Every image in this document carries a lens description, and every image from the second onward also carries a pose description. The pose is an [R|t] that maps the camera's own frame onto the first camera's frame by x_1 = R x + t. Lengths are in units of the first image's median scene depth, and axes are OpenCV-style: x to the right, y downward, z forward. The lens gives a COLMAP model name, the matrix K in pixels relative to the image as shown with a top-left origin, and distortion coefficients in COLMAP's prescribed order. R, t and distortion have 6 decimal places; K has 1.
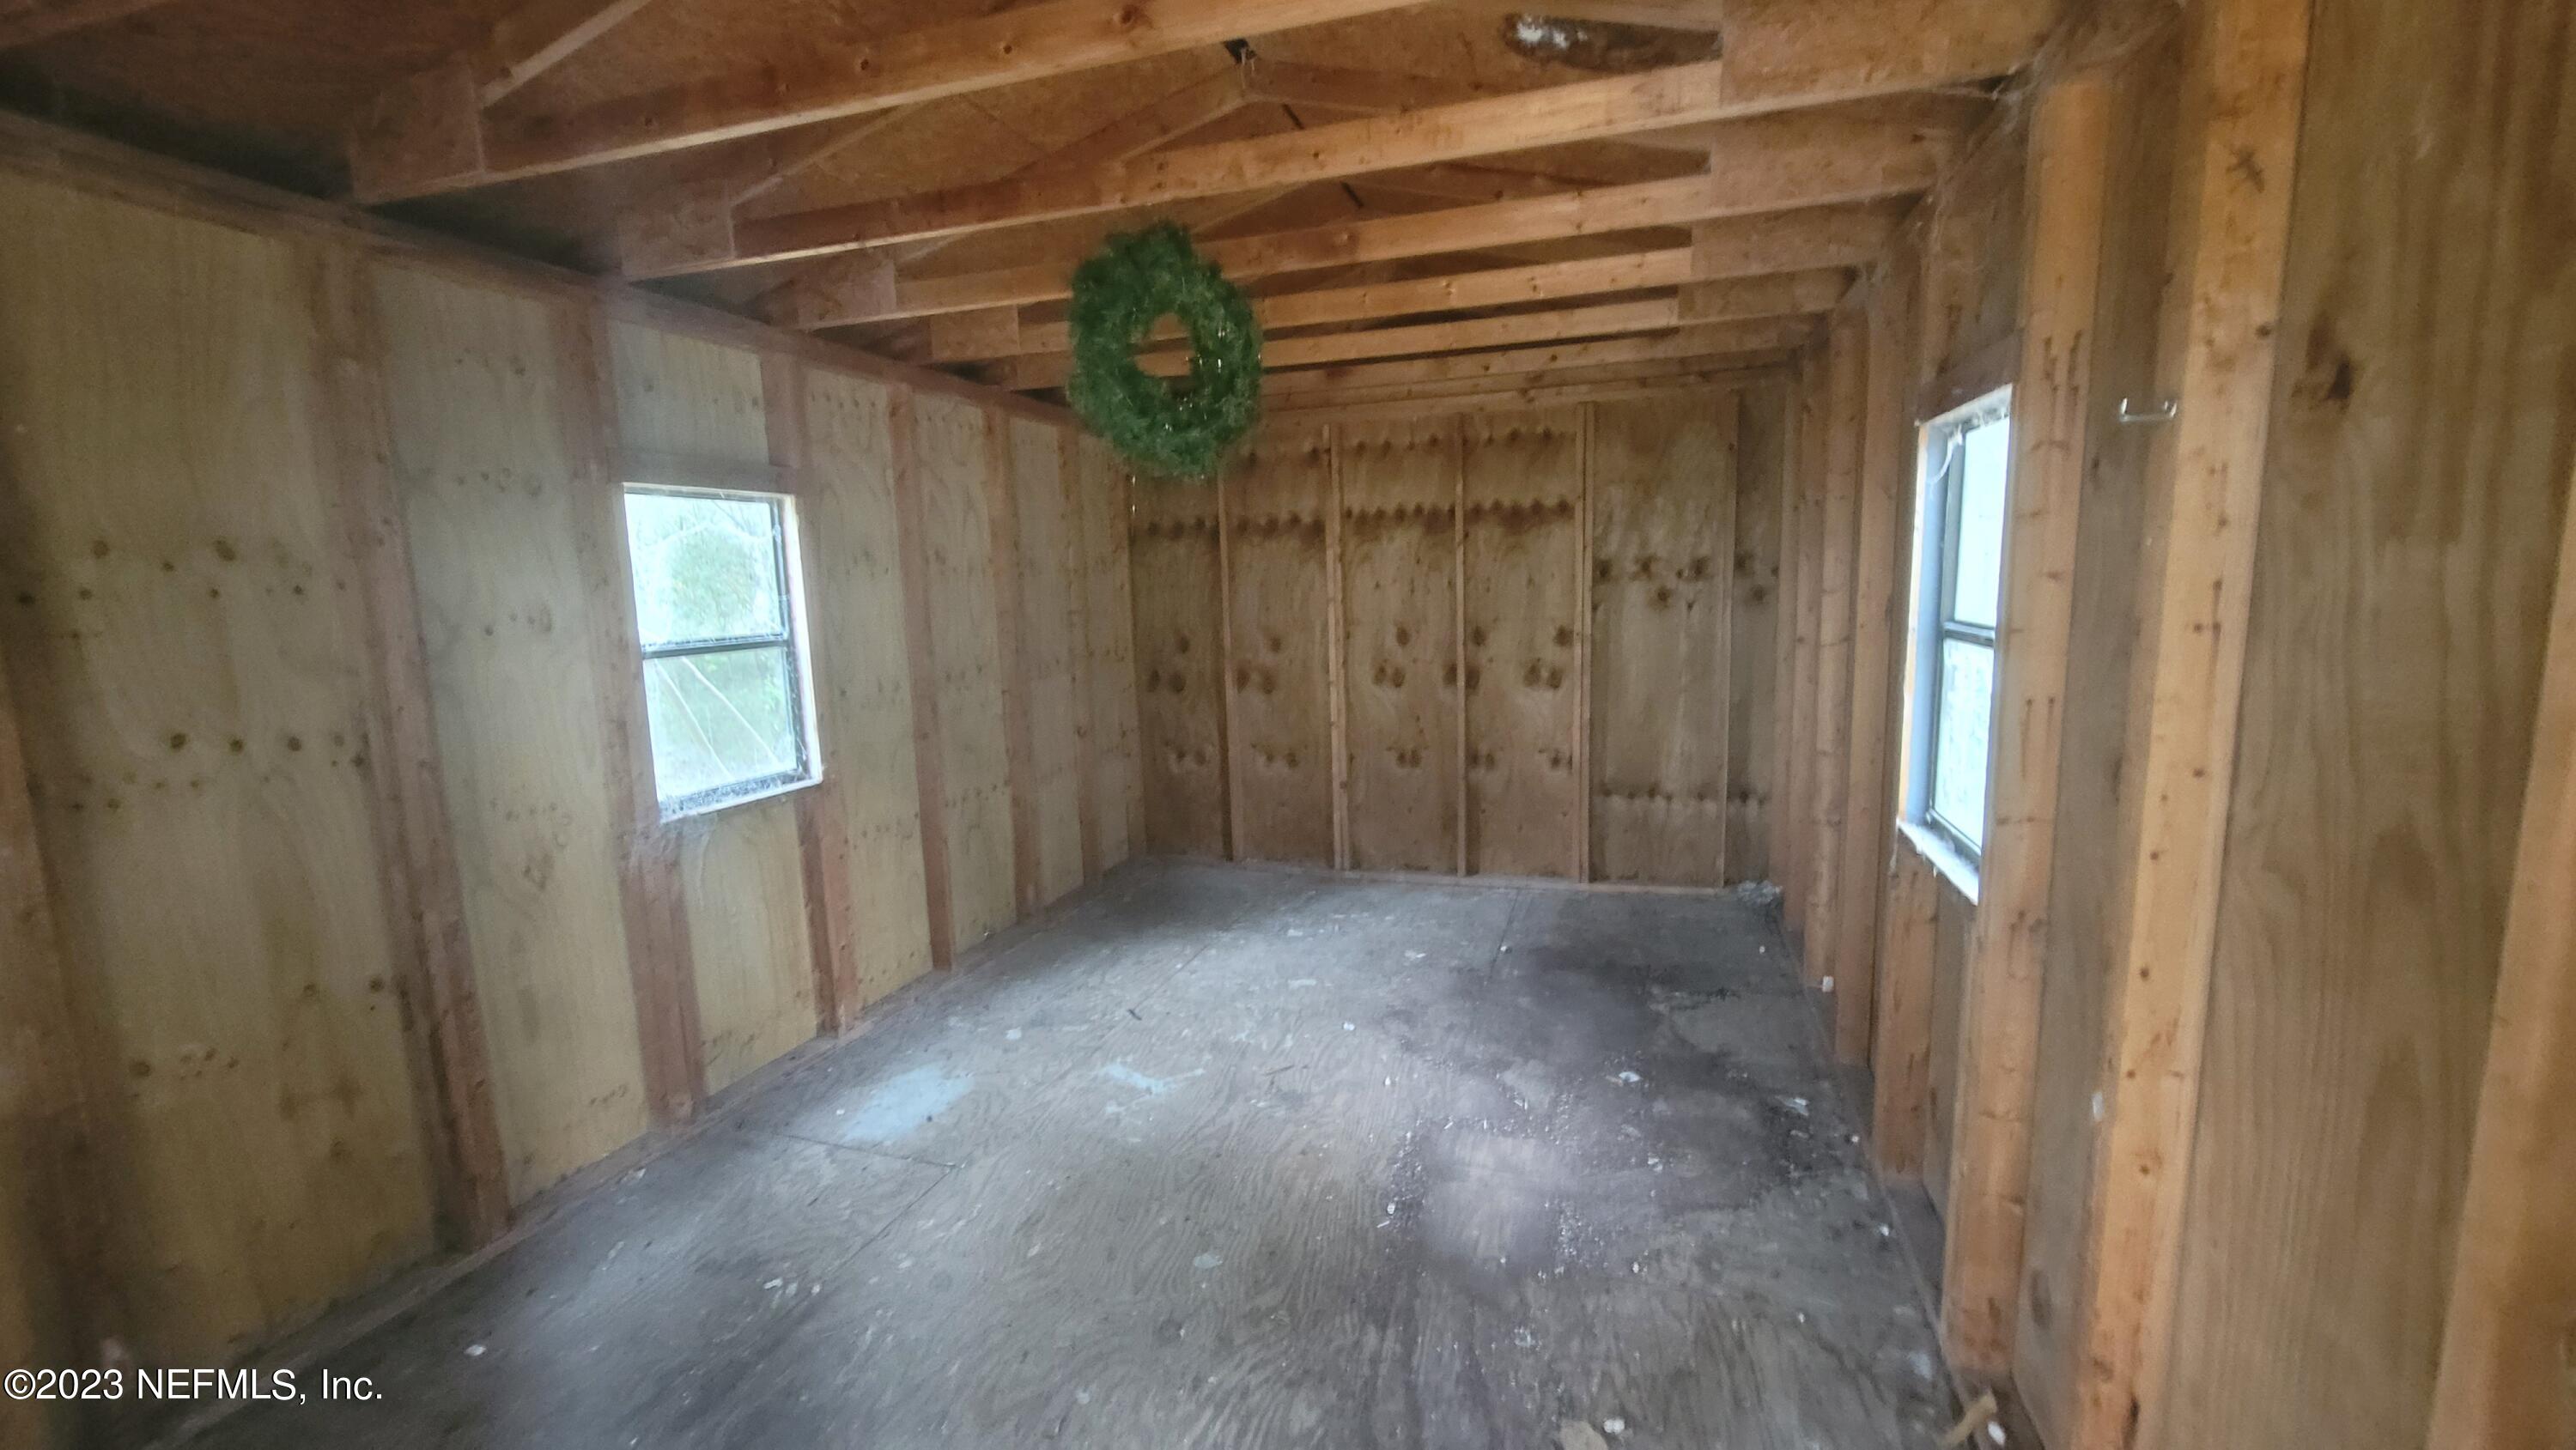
lens RADIAL K [[1047.1, 0, 1292.6], [0, 1047.1, 723.4], [0, 0, 1]] dist [-0.001464, 0.000607]
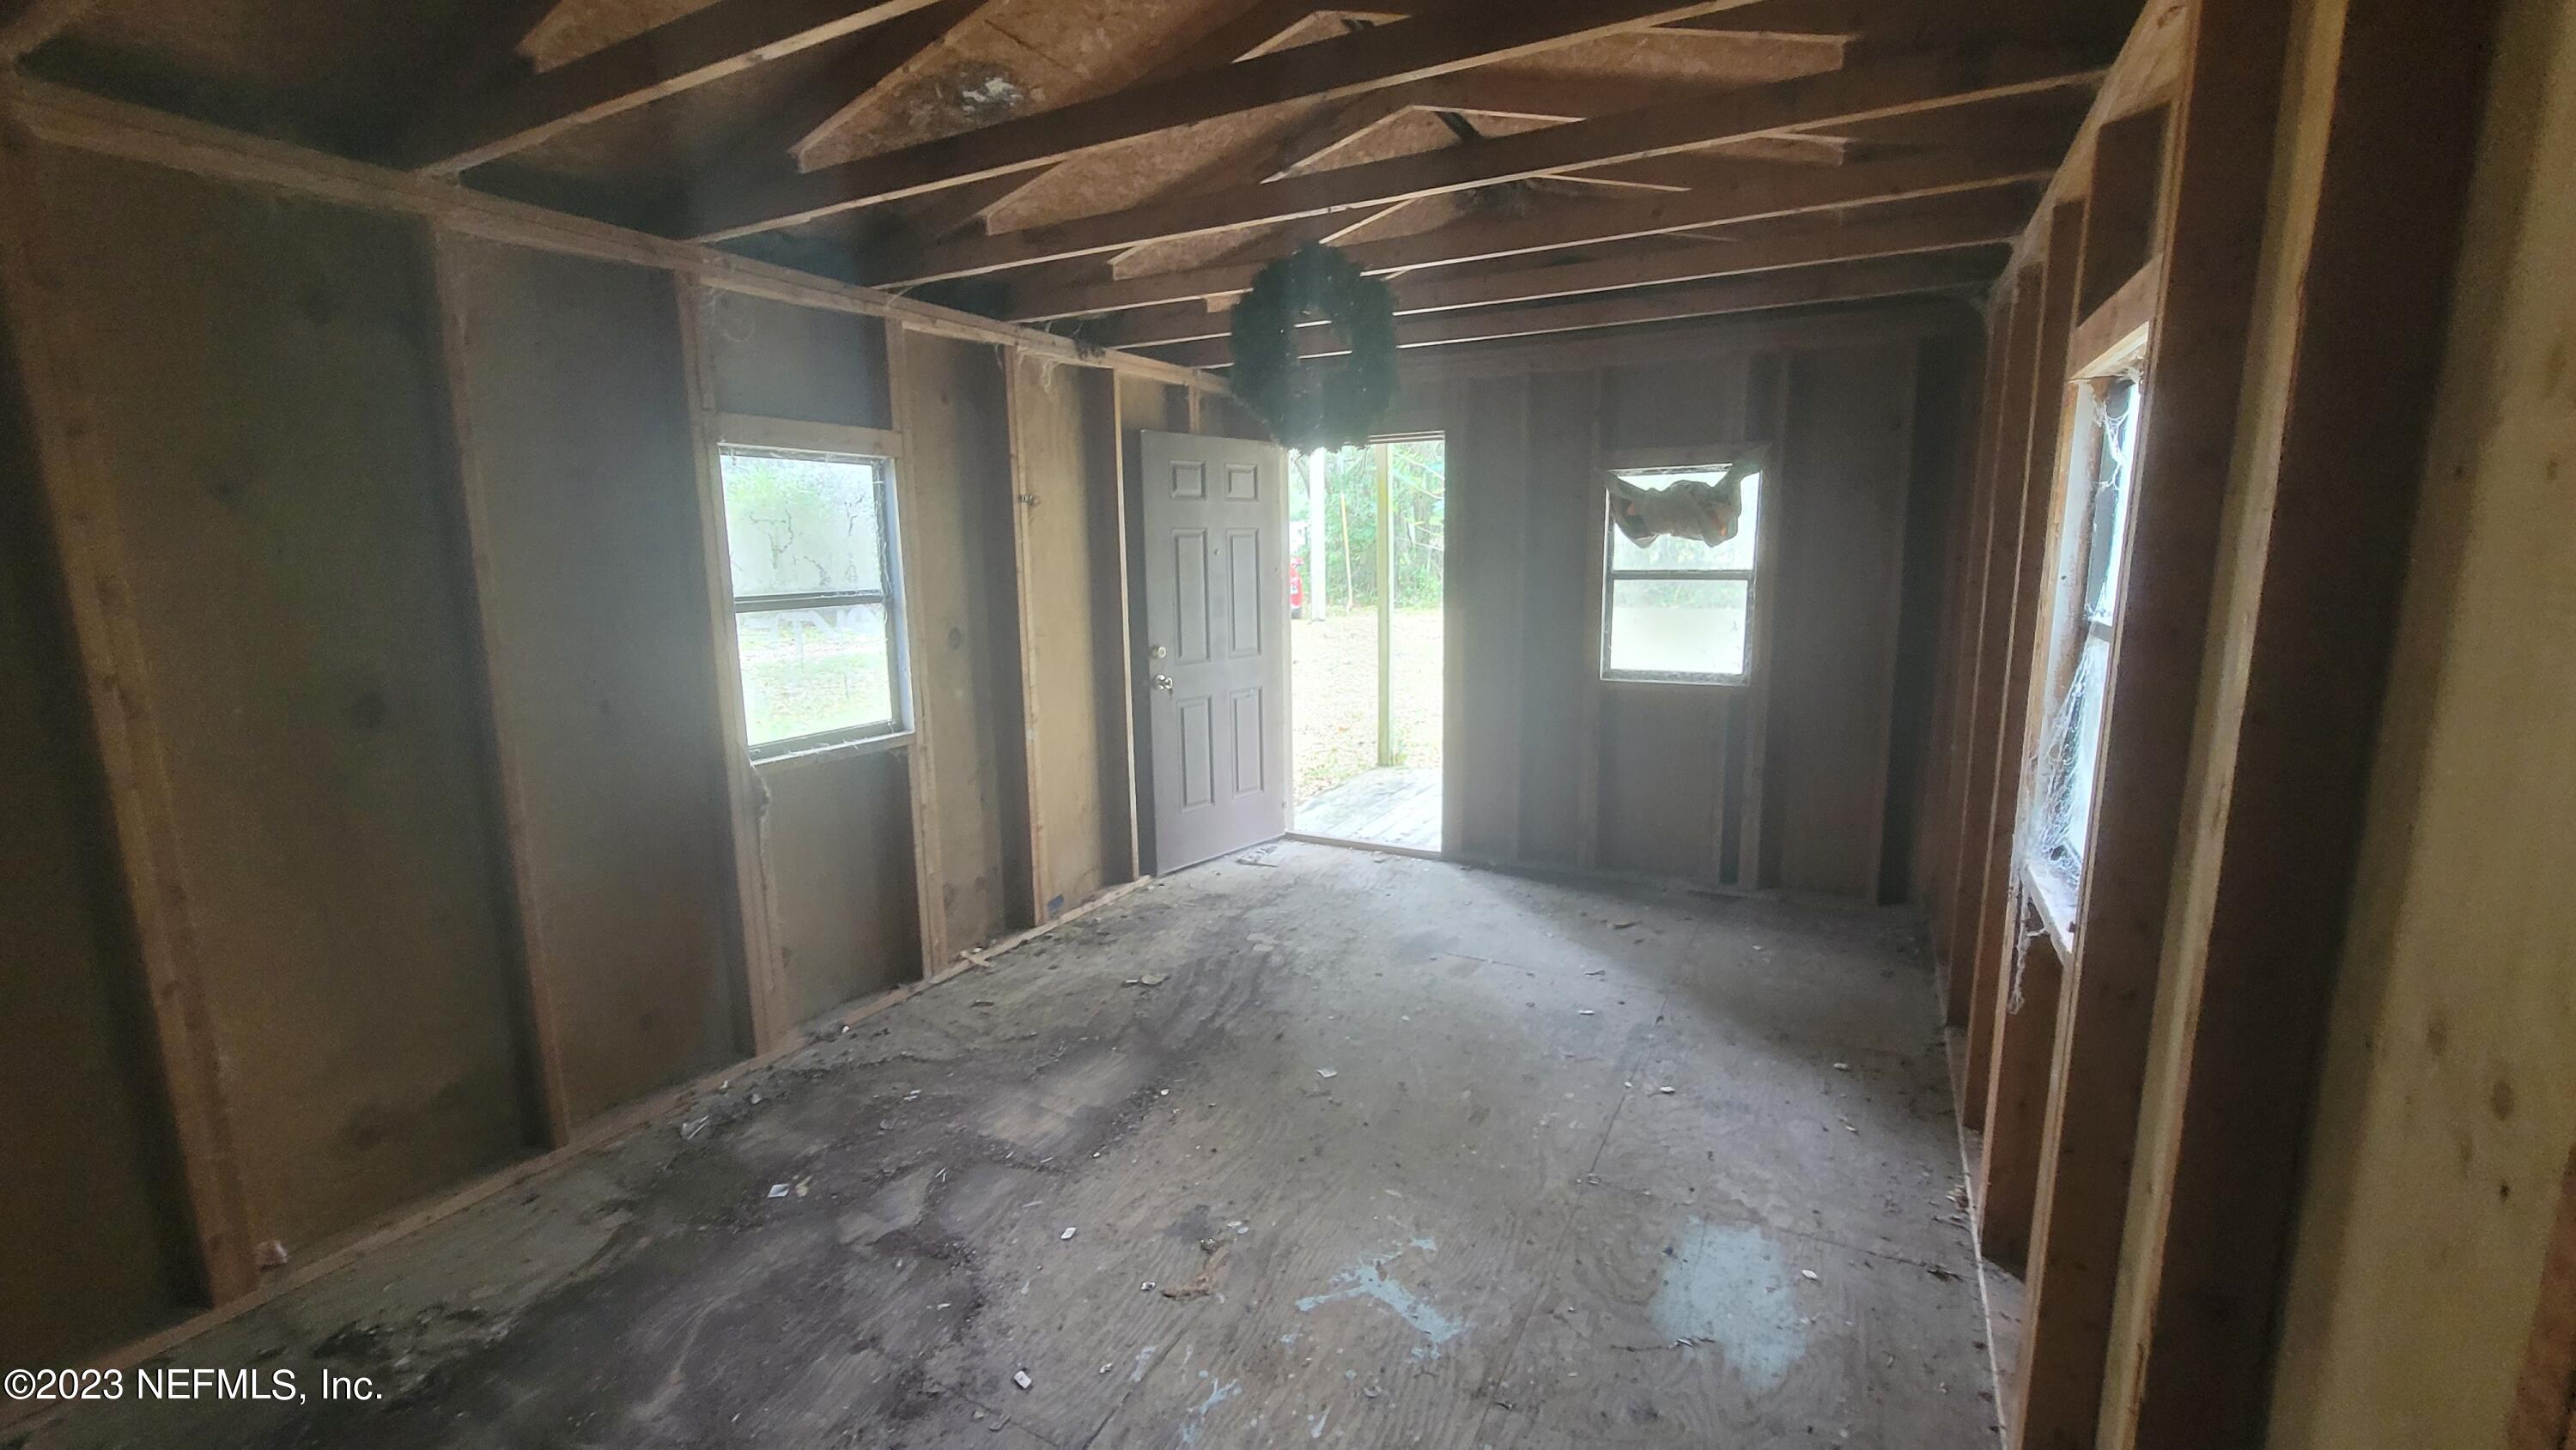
lens RADIAL K [[1047.1, 0, 1292.6], [0, 1047.1, 723.4], [0, 0, 1]] dist [-0.001464, 0.000607]
pose [[-0.982185, 0.006559, 0.187800, -0.216571], [0.064655, 0.950169, 0.304956, -0.220990], [-0.176442, 0.311665, -0.933666, 1.576411]]
